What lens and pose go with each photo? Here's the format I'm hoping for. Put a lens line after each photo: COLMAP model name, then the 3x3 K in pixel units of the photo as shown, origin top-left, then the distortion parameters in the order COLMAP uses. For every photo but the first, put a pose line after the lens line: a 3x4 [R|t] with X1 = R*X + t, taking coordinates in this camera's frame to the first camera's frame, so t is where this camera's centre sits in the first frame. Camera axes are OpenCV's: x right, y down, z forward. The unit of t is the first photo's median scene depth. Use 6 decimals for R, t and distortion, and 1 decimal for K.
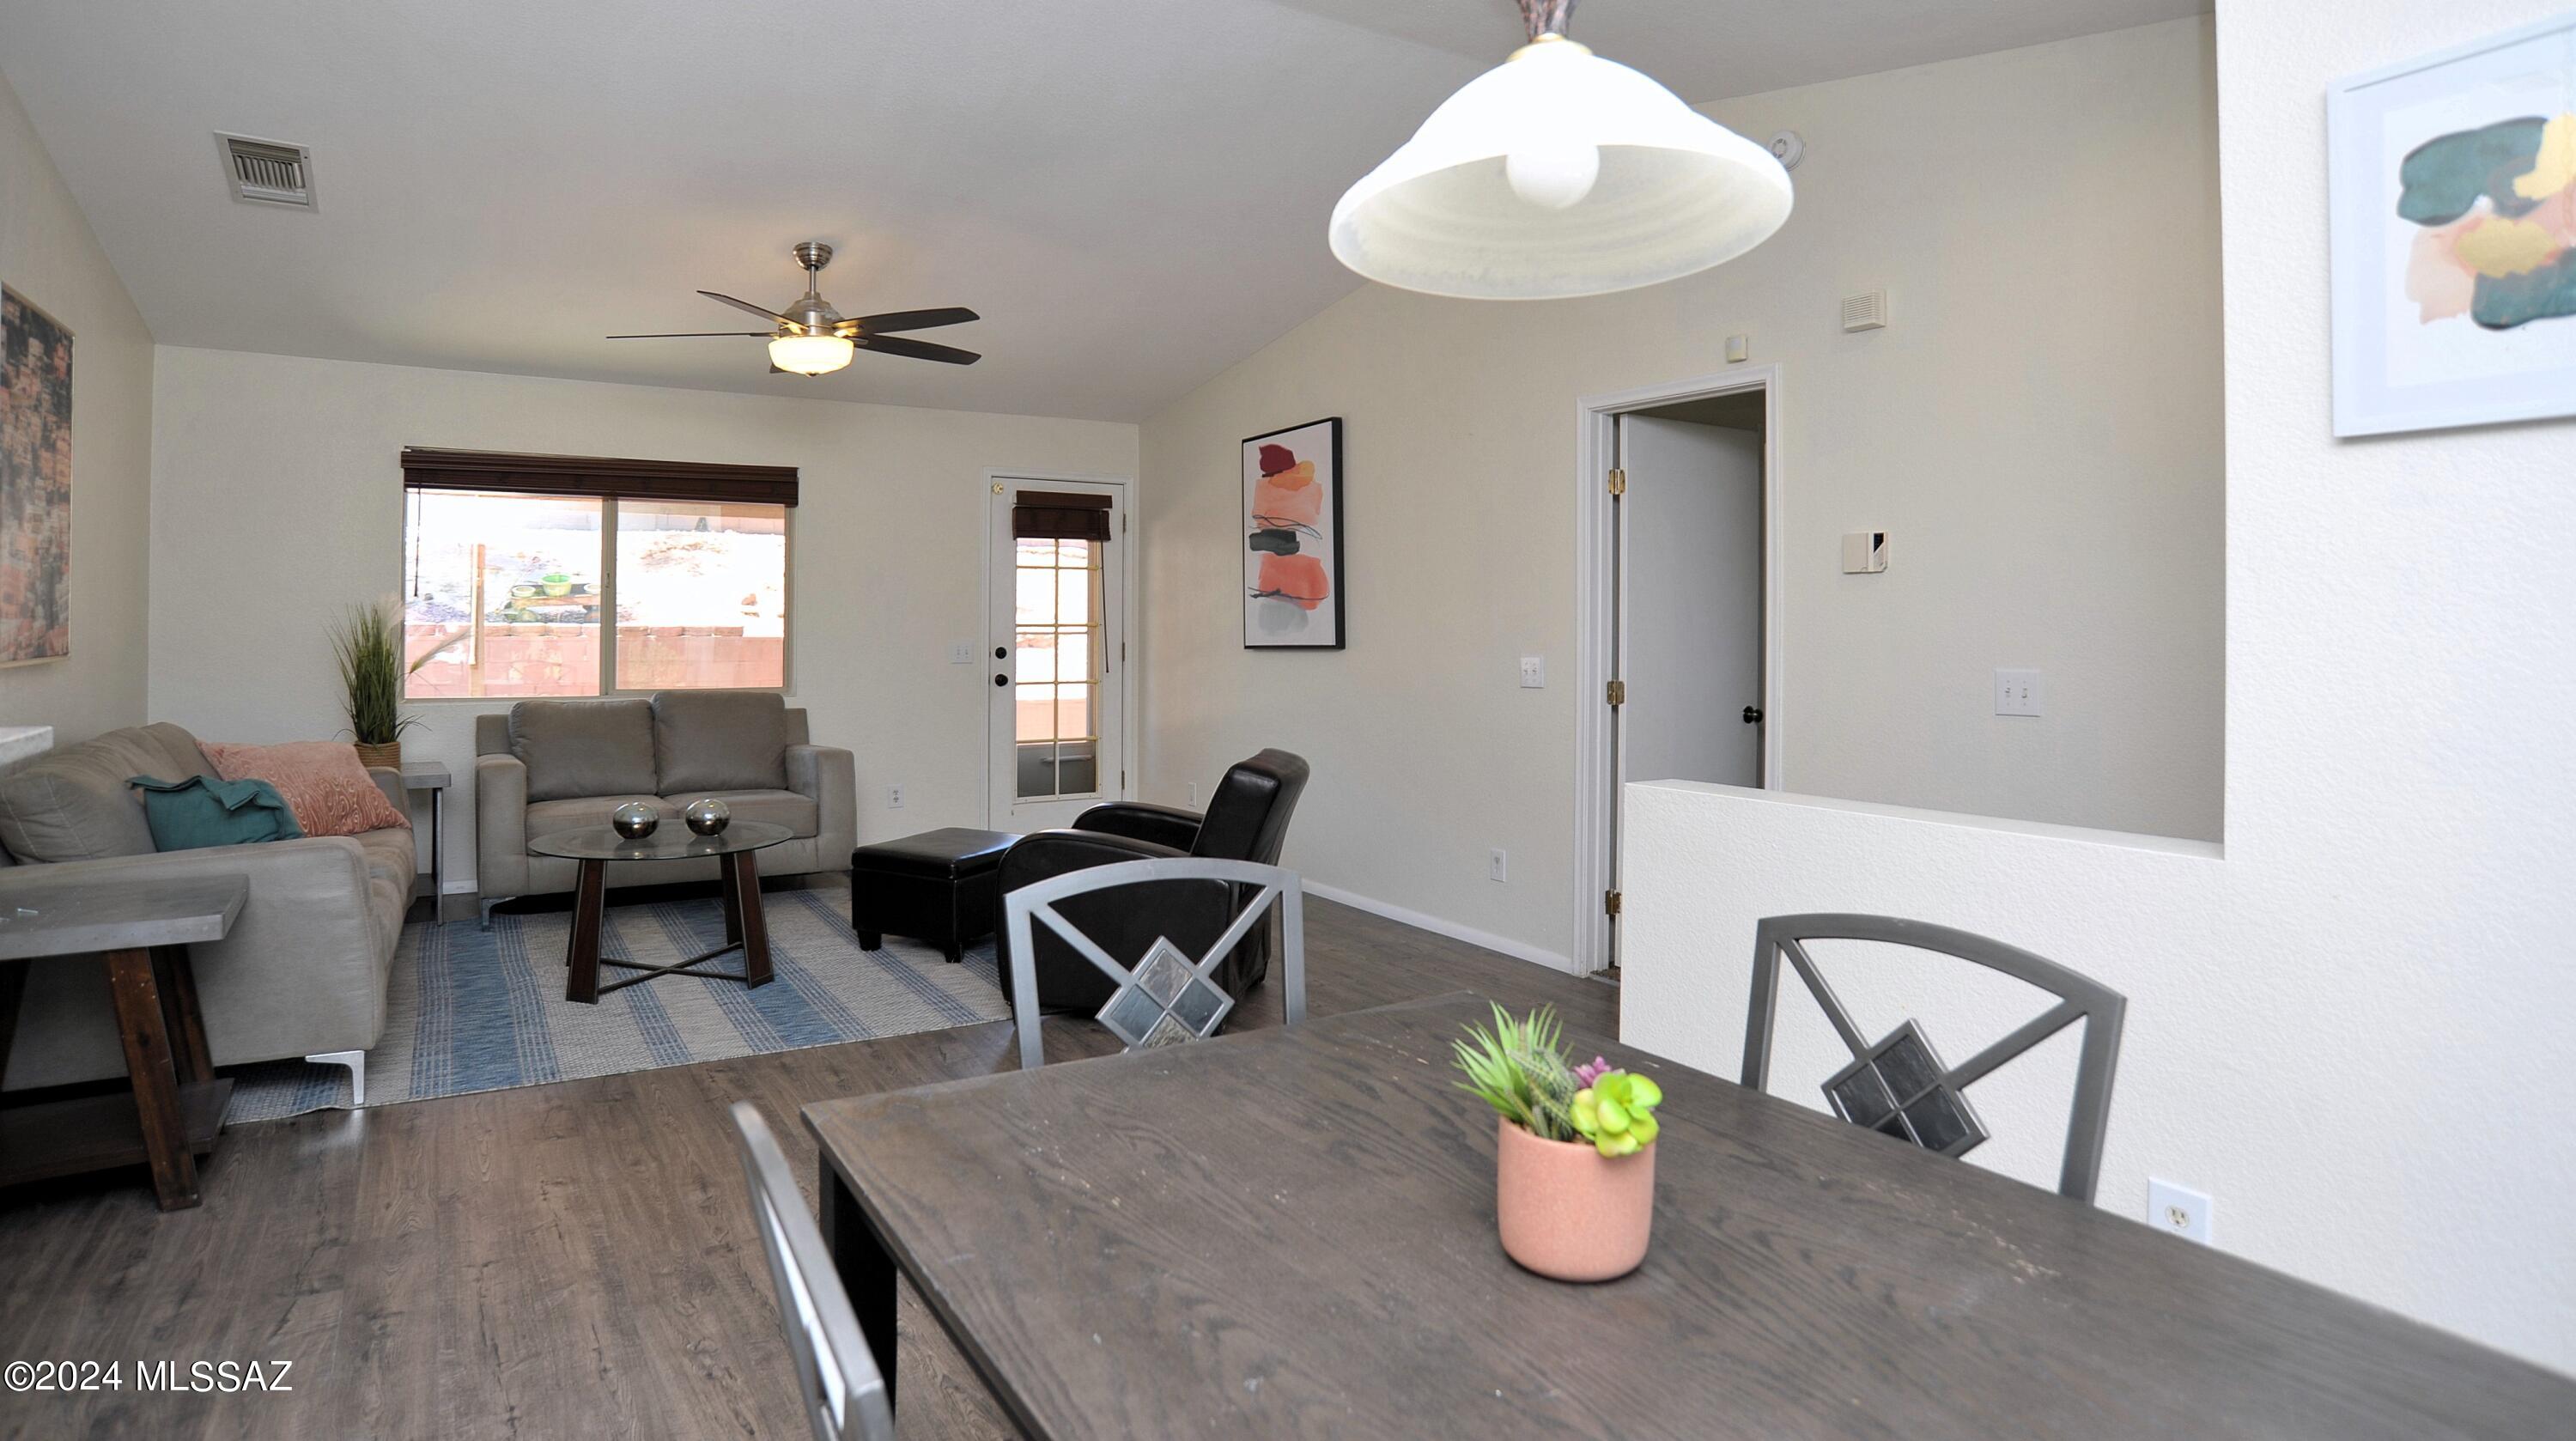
lens RADIAL K [[1378.0, 0, 1177.3], [0, 1378.0, 611.7], [0, 0, 1]] dist [-0.037275, 0.013239]
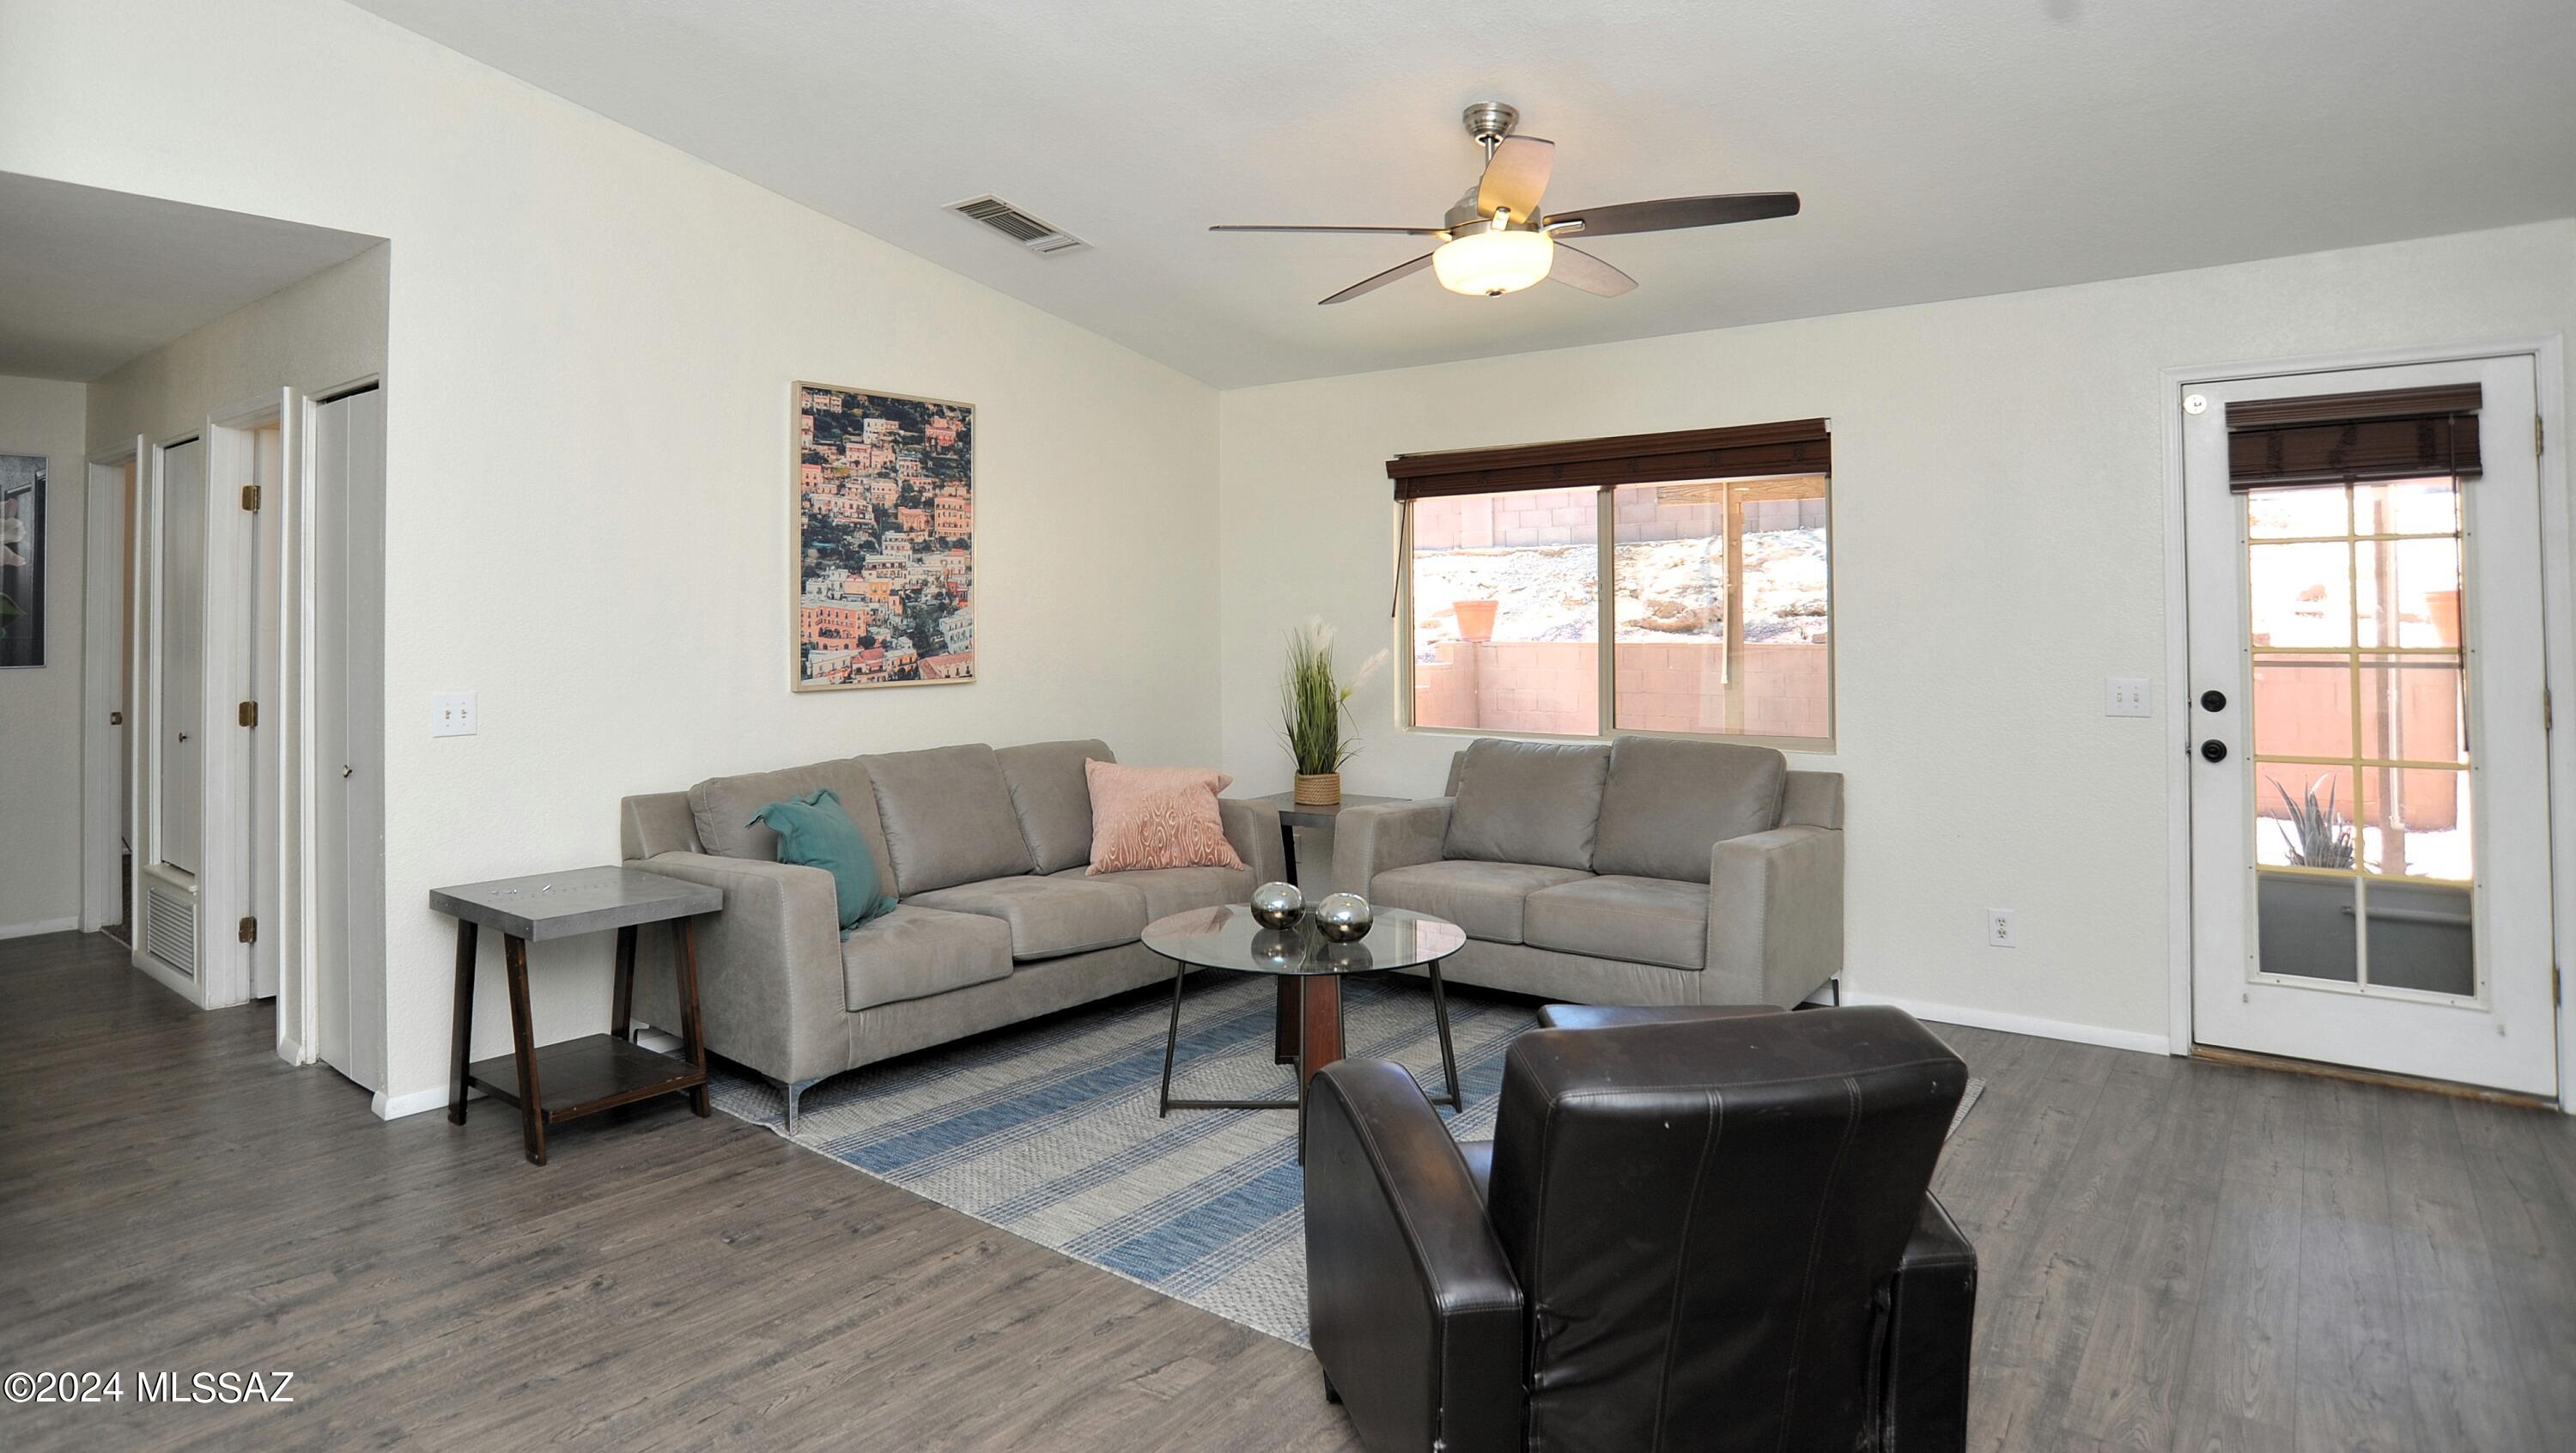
lens RADIAL K [[1406.4, 0, 1188.1], [0, 1406.4, 584.9], [0, 0, 1]] dist [-0.097885, 0.045958]
pose [[0.363452, -0.027303, -0.931213, 0.264229], [0.014594, 0.999615, -0.023612, -0.011286], [0.931499, -0.005009, 0.363711, 0.495689]]
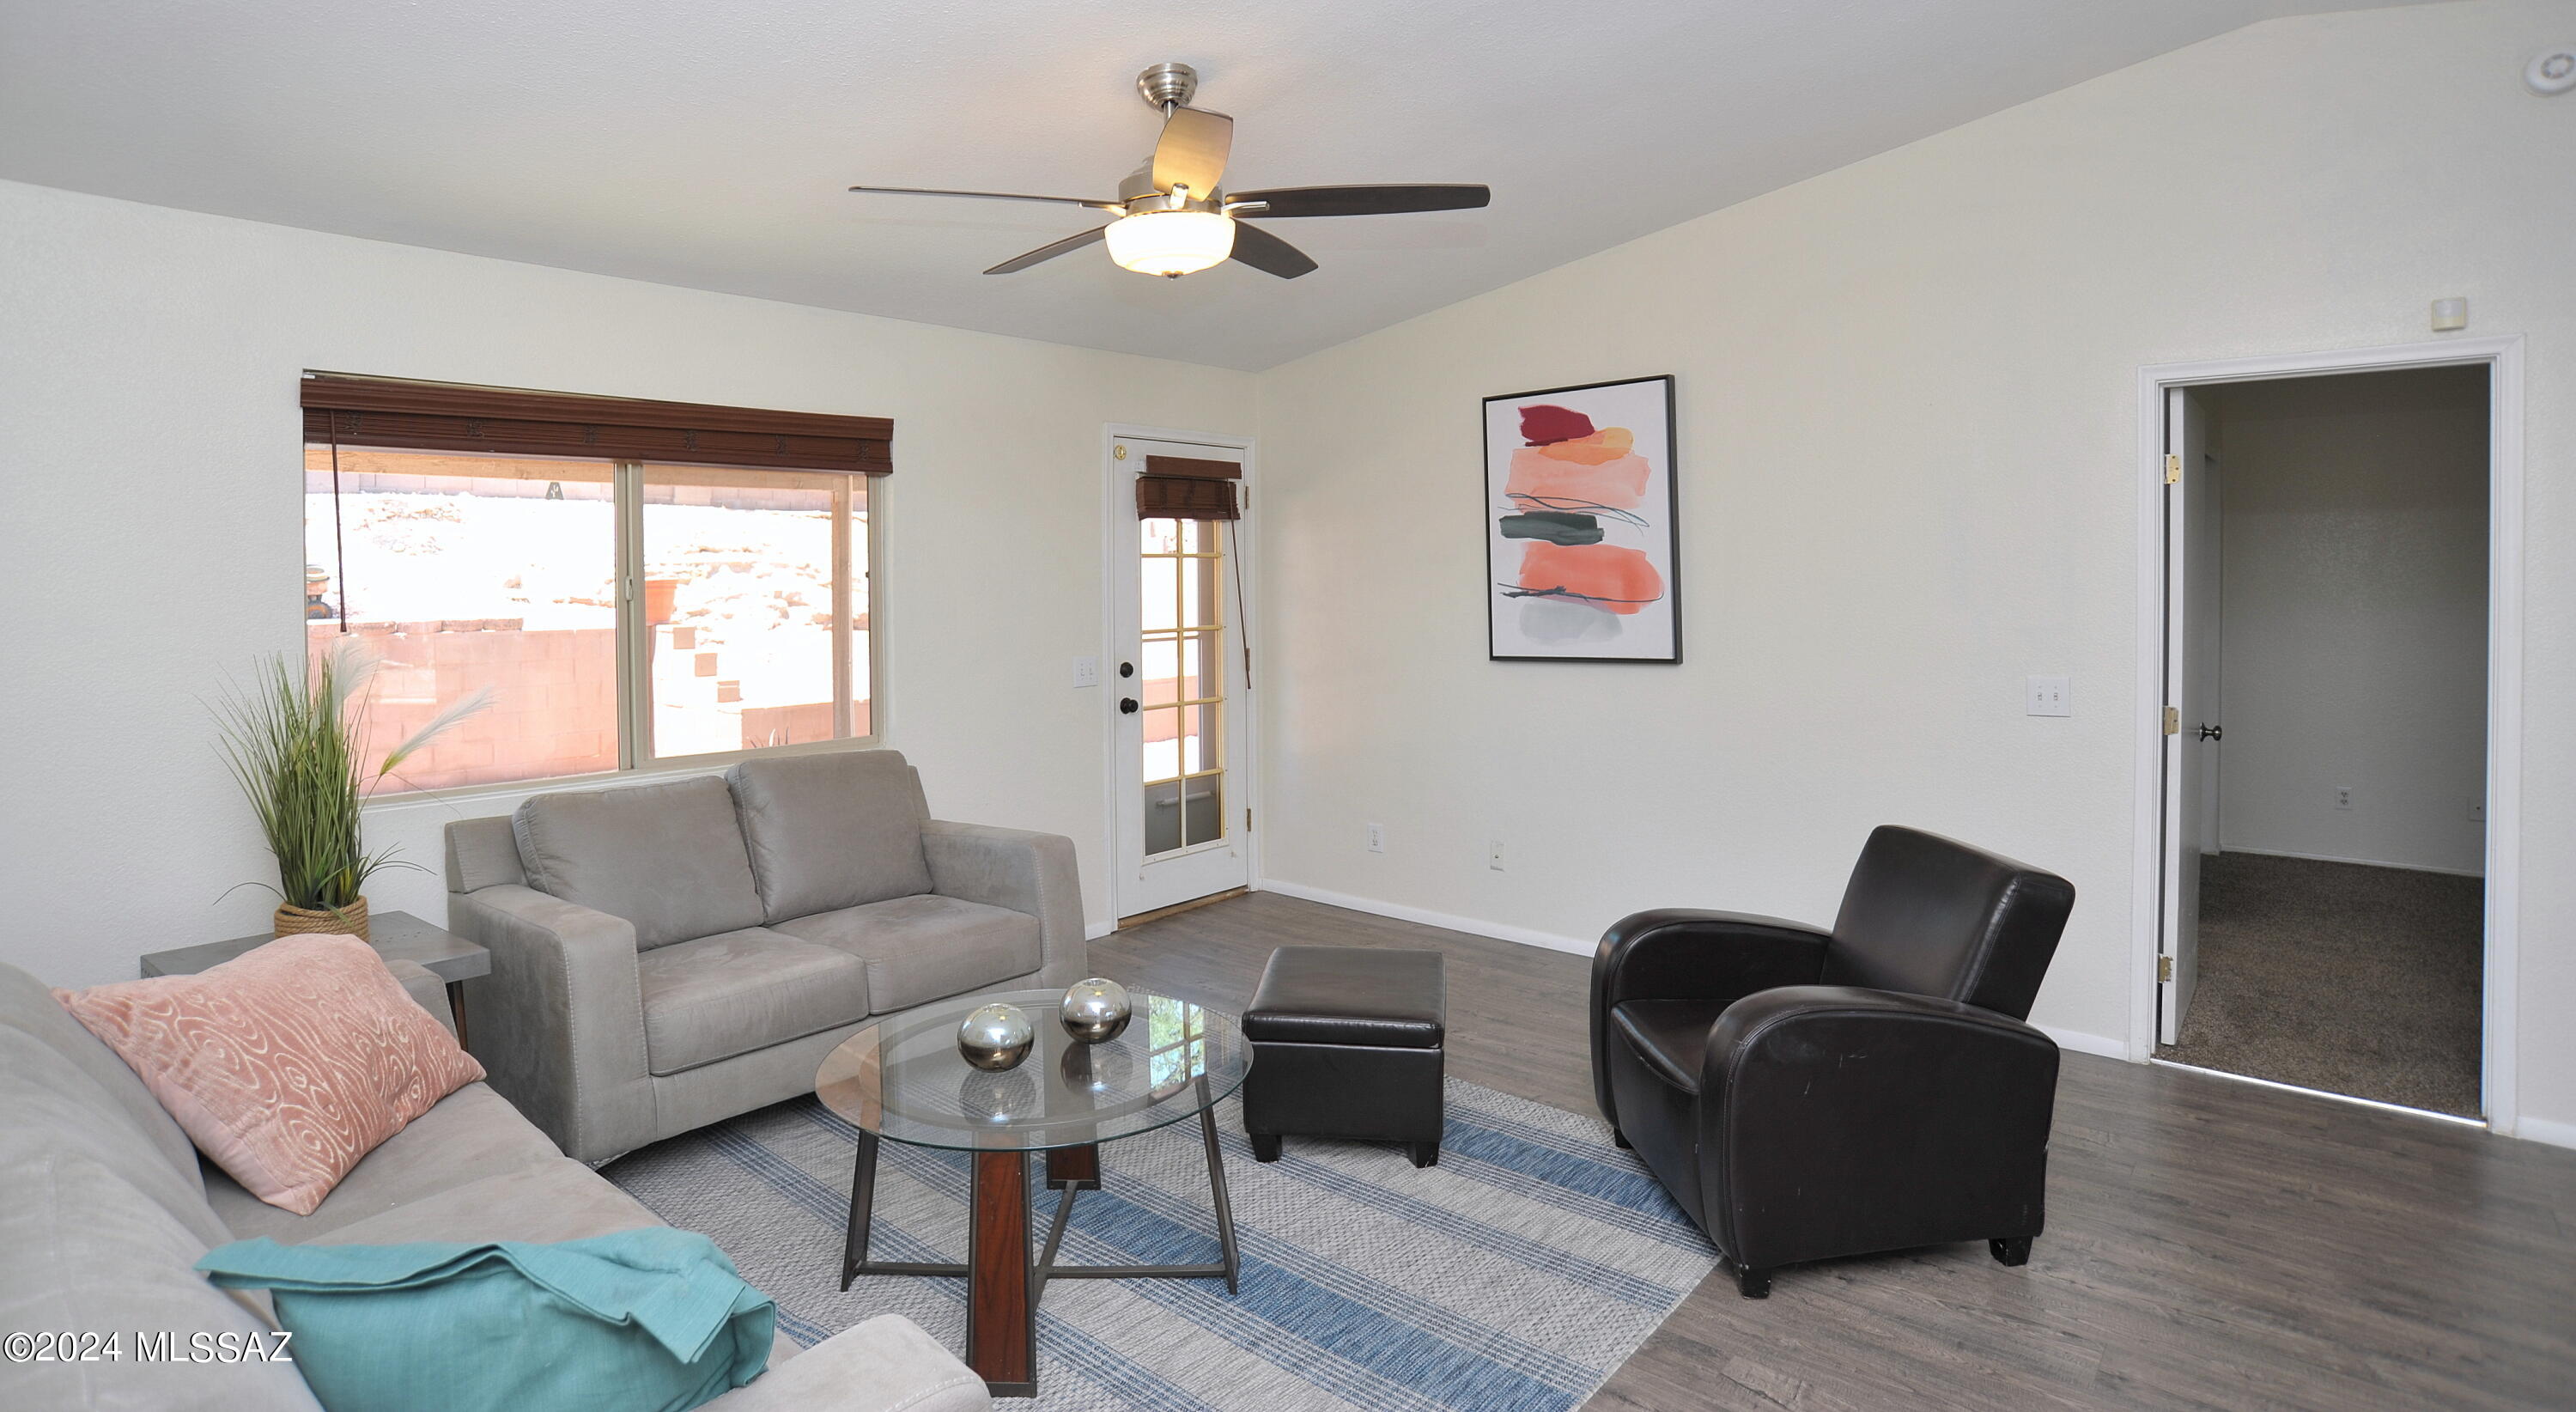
lens RADIAL K [[1328.9, 0, 1263.7], [0, 1328.9, 602.5], [0, 0, 1]] dist [-0.057911, 0.002007]
pose [[0.941221, -0.021956, 0.337077, -0.354733], [0.011823, 0.999415, 0.032085, -0.034562], [-0.337584, -0.026214, 0.940930, 0.336890]]
